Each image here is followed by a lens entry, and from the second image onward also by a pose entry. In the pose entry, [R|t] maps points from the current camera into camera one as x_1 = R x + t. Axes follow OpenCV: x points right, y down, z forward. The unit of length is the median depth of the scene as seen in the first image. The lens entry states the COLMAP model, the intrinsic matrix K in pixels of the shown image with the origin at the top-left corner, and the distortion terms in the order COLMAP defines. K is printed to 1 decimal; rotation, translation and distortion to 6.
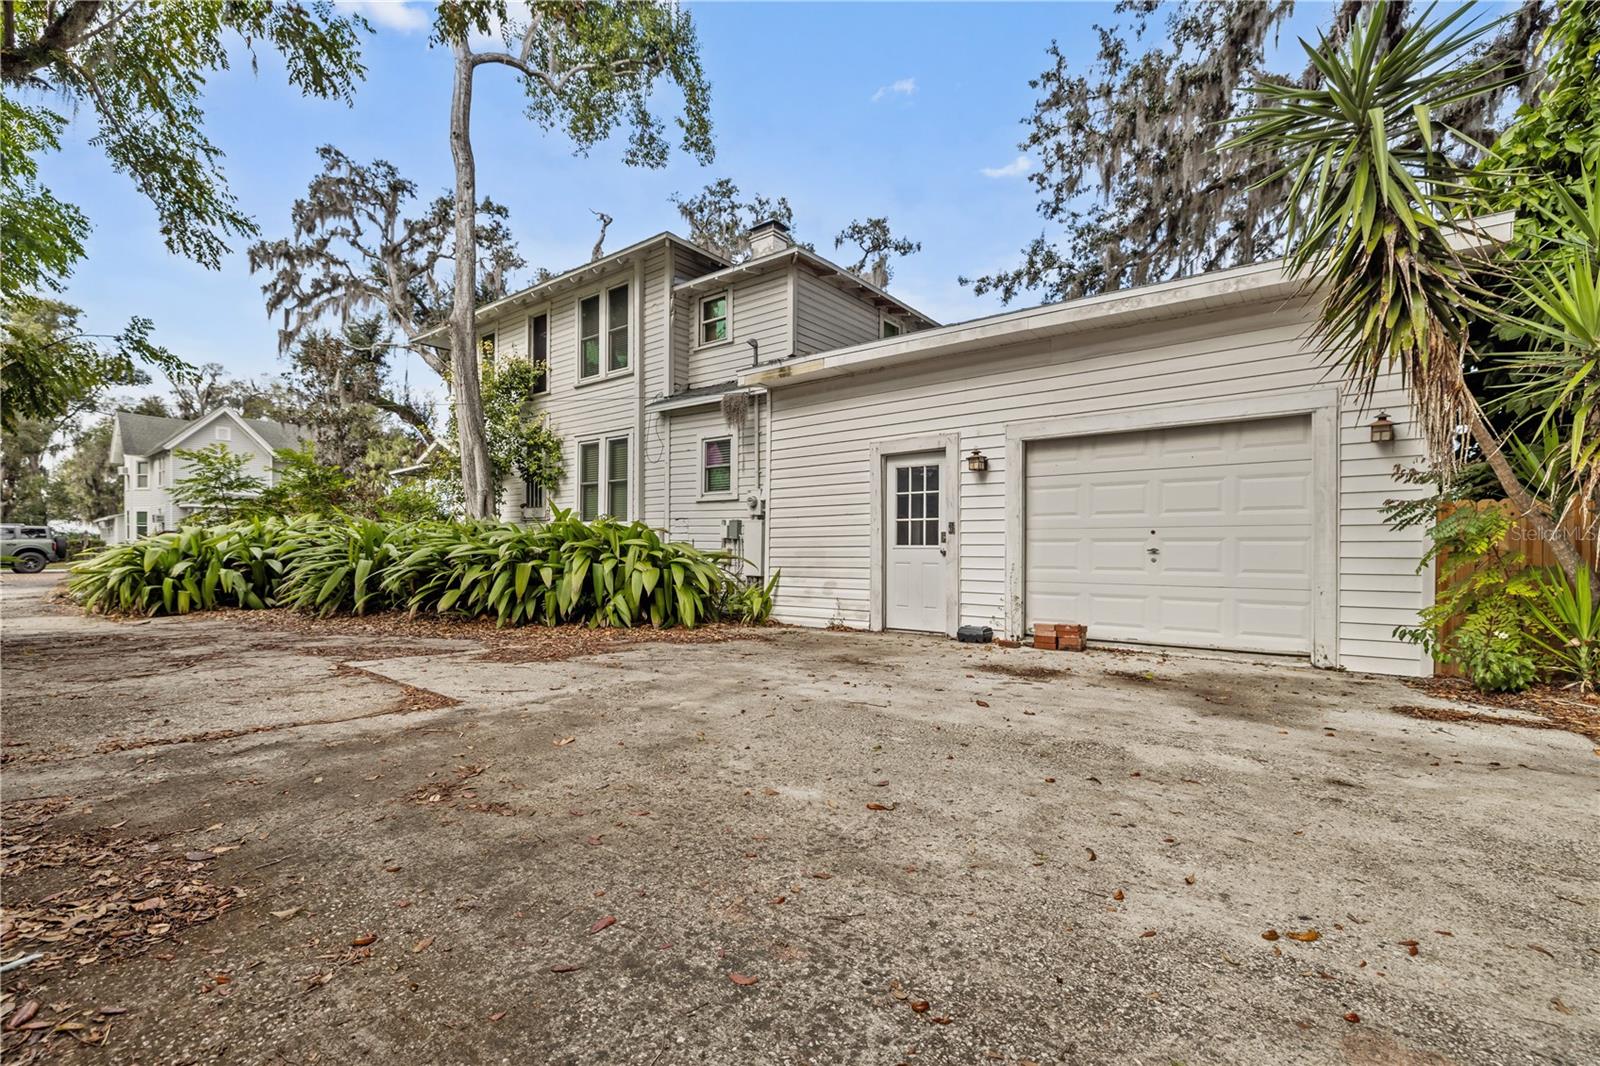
lens RADIAL K [[690.8, 0, 800.0], [0, 690.8, 533.0], [0, 0, 1]] dist [-0.000314, -0.000342]
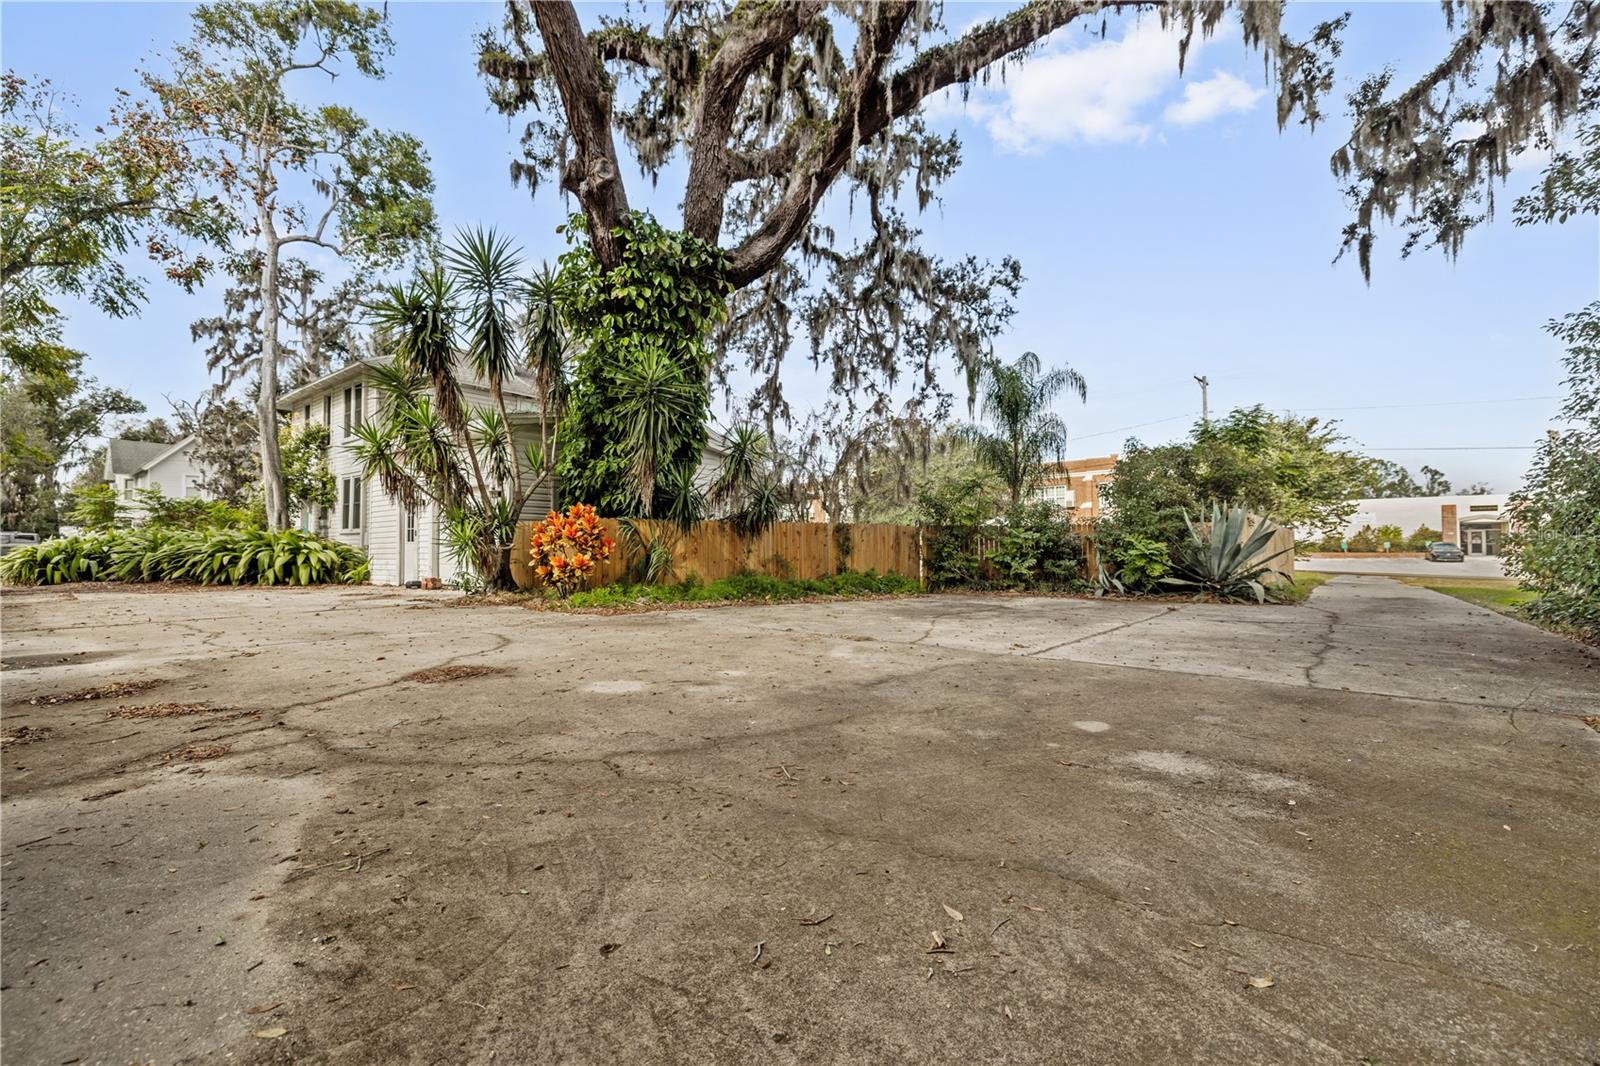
lens RADIAL K [[642.5, 0, 794.8], [0, 642.5, 506.8], [0, 0, 1]] dist [-0.003825, -0.000428]
pose [[0.999869, -0.010179, 0.012553, 0.340144], [0.010621, 0.999308, -0.035643, -0.001270], [-0.012182, 0.035772, 0.999286, -0.233779]]
